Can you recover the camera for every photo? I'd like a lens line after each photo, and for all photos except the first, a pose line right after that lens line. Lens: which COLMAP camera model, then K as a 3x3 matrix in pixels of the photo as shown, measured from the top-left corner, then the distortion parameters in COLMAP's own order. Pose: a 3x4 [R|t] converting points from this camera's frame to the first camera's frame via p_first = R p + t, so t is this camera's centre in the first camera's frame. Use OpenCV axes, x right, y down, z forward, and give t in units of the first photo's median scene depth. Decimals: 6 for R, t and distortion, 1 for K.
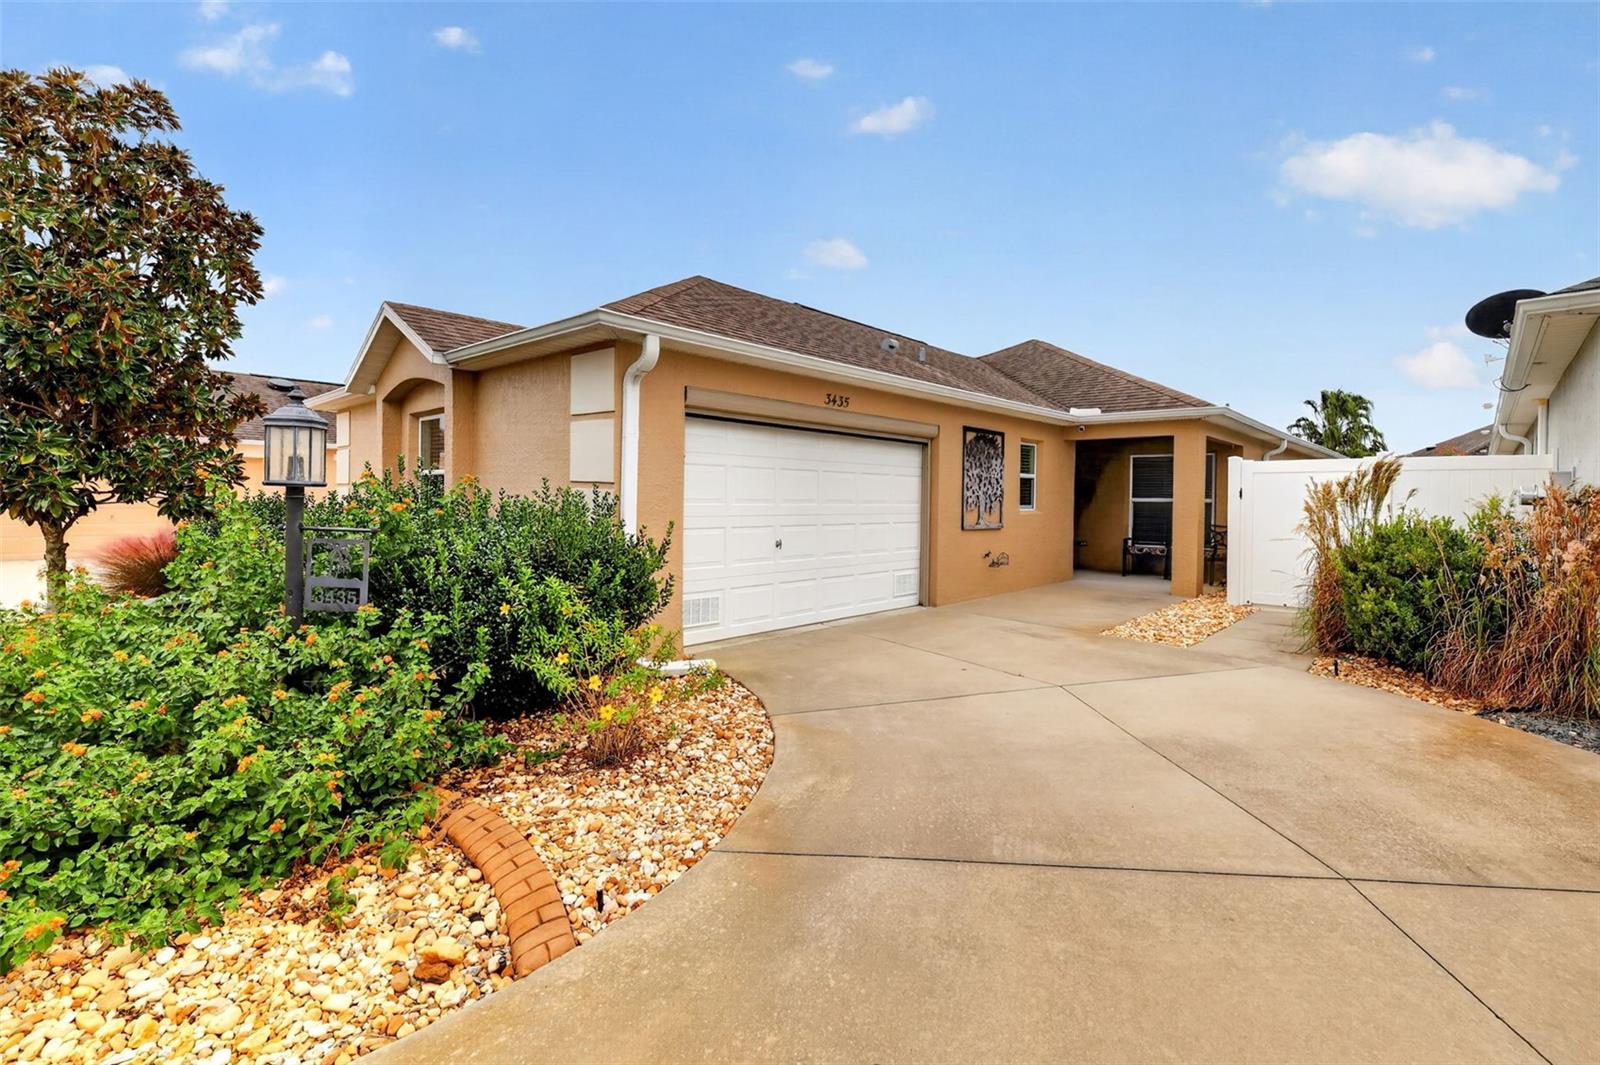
lens RADIAL K [[690.7, 0, 797.6], [0, 690.7, 521.4], [0, 0, 1]] dist [-0.000611, -0.000322]
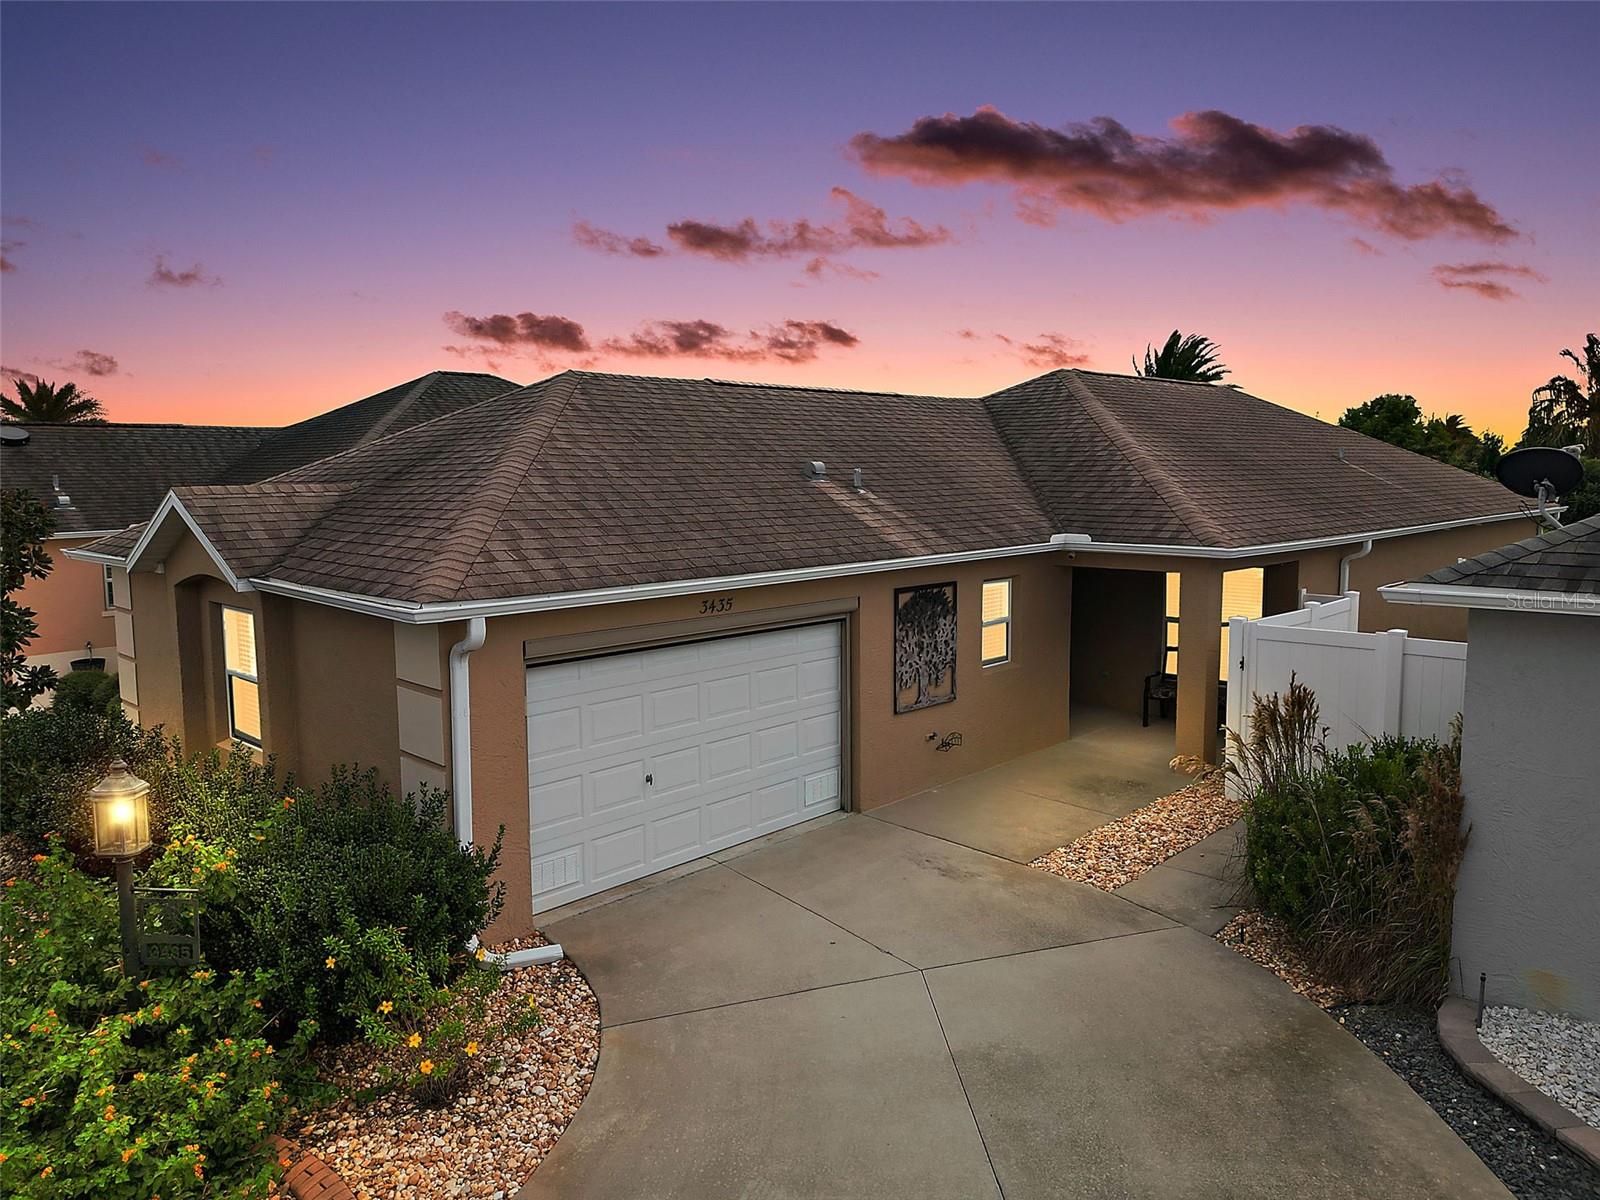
lens RADIAL K [[1094.1, 0, 806.3], [0, 1094.1, 596.2], [0, 0, 1]] dist [0.036904, -0.027390]
pose [[0.999785, -0.018995, -0.008357, 0.331817], [0.019726, 0.994955, 0.098360, -0.582606], [0.006446, -0.098504, 0.995116, -0.628753]]
